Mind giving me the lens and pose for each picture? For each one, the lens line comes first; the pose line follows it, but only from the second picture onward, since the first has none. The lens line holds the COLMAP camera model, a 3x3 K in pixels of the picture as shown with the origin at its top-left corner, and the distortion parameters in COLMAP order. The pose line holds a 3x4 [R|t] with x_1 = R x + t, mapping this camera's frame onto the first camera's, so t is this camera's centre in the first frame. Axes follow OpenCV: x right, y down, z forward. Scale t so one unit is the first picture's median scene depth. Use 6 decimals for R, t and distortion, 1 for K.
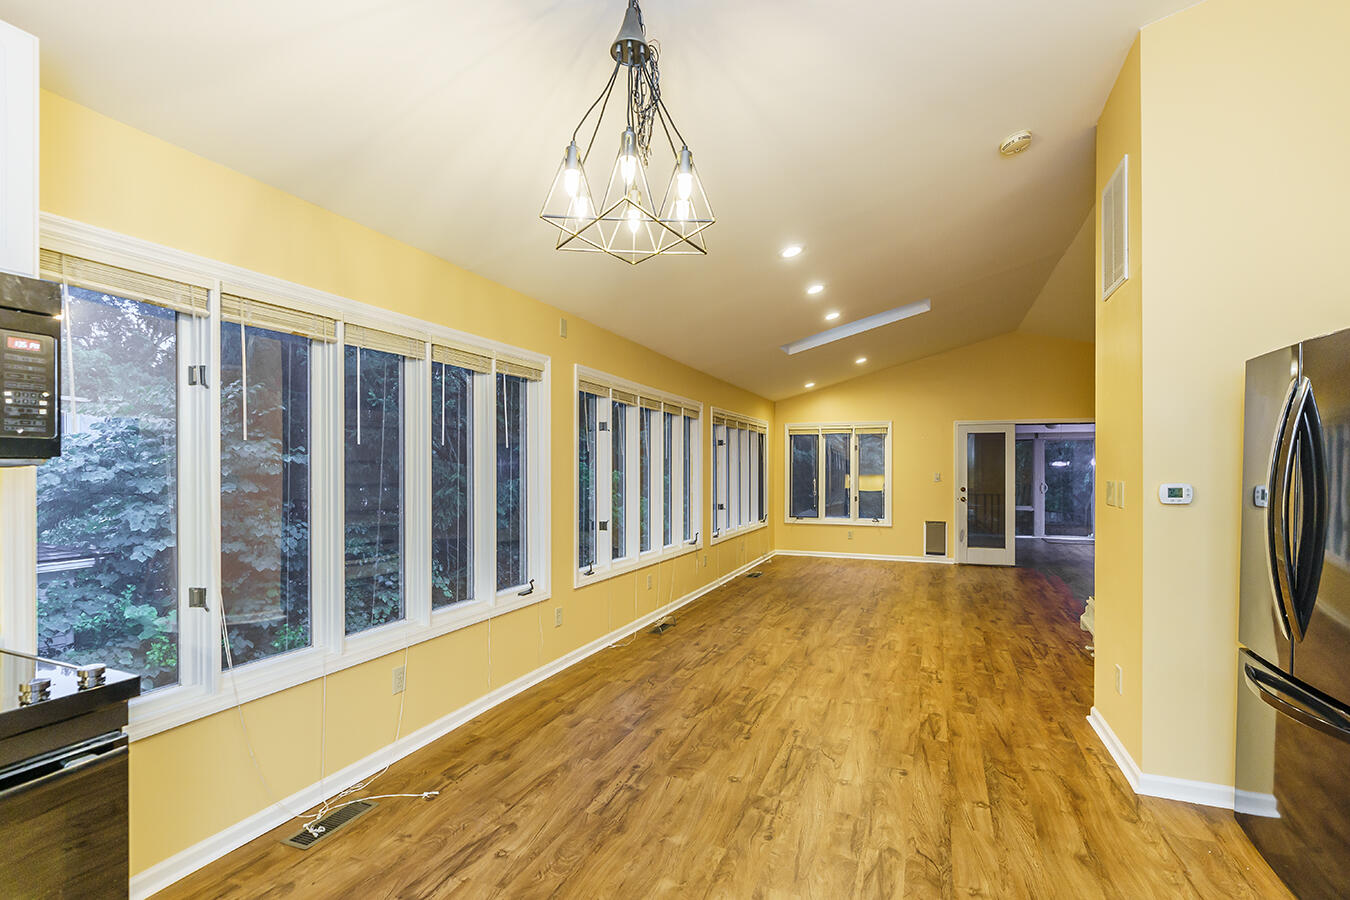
lens RADIAL K [[625.4, 0, 673.2], [0, 625.4, 462.7], [0, 0, 1]] dist [-0.000398, 0.000699]
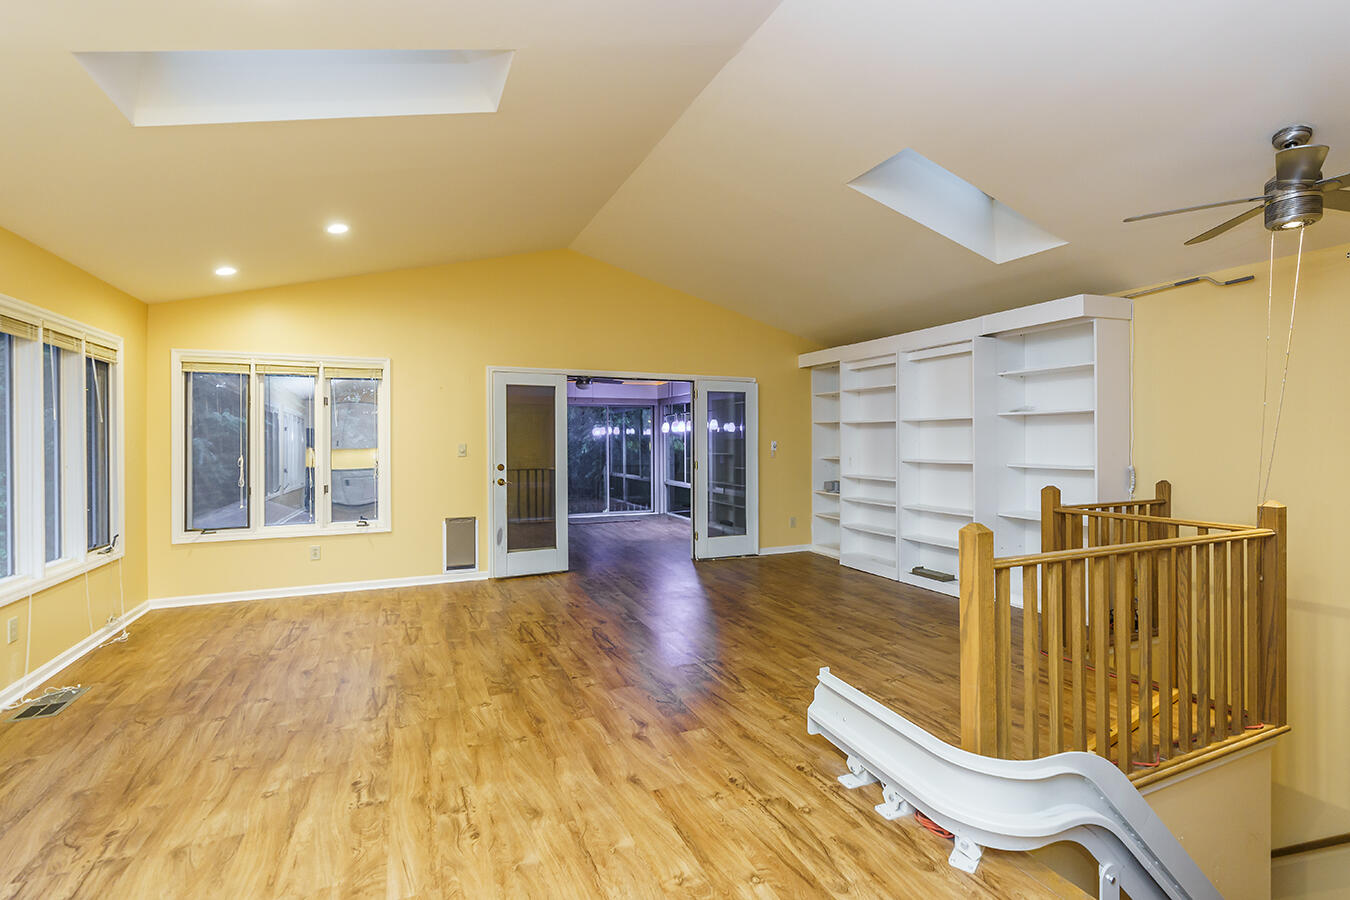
lens RADIAL K [[625.4, 0, 674.2], [0, 625.4, 443.3], [0, 0, 1]] dist [-0.000398, 0.000699]
pose [[0.696087, -0.006914, 0.717924, 0.109565], [-0.001143, 0.999942, 0.010738, 0.009380], [-0.717957, -0.008295, 0.696038, 0.397163]]
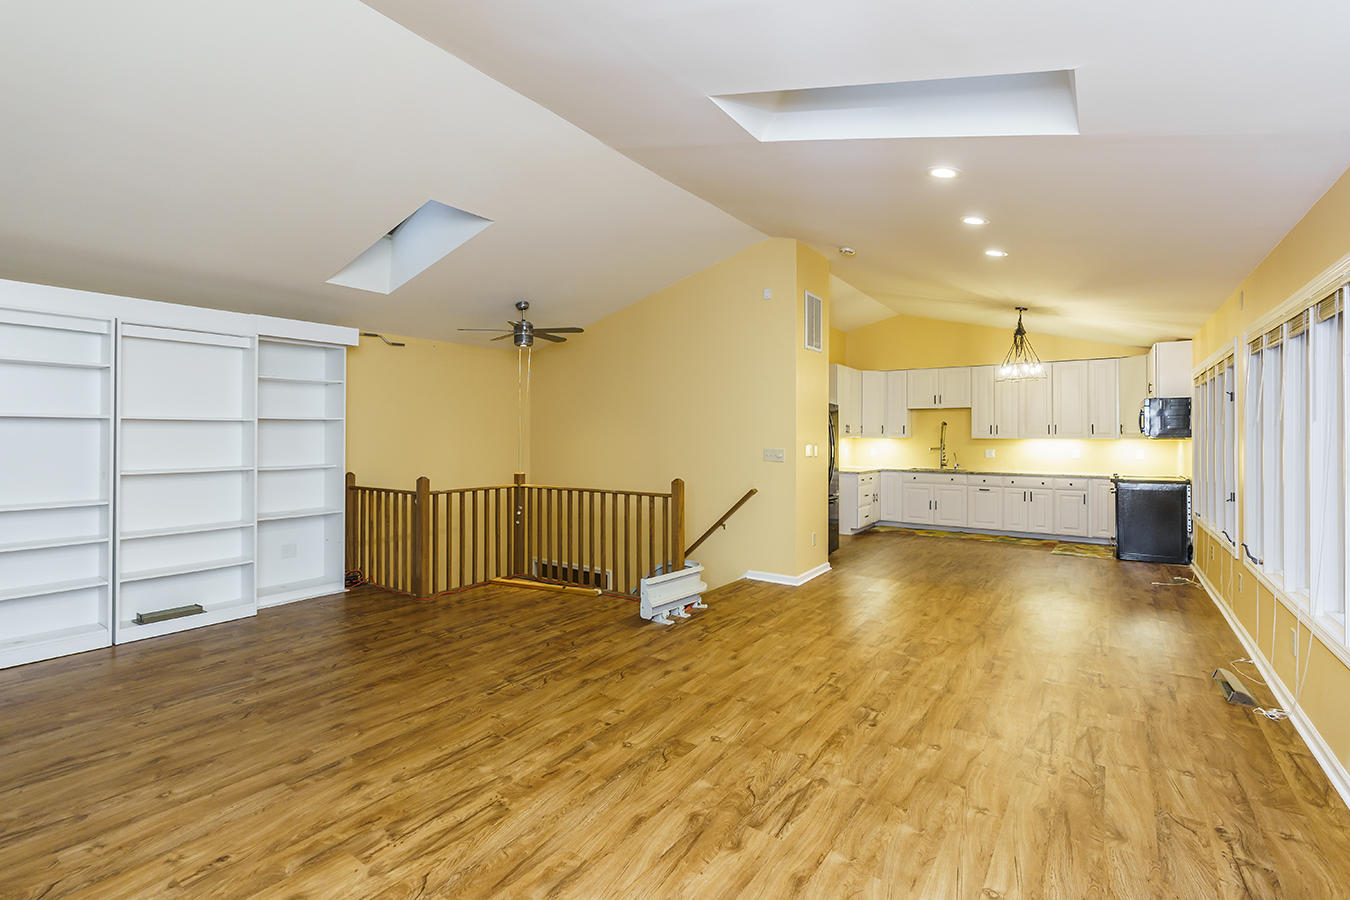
lens RADIAL K [[625.4, 0, 677.2], [0, 625.4, 441.1], [0, 0, 1]] dist [-0.000398, 0.000699]
pose [[-0.978303, -0.006541, 0.207075, 0.239982], [-0.007177, 0.999972, -0.002321, 0.009132], [-0.207054, -0.003756, -0.978322, 1.027402]]
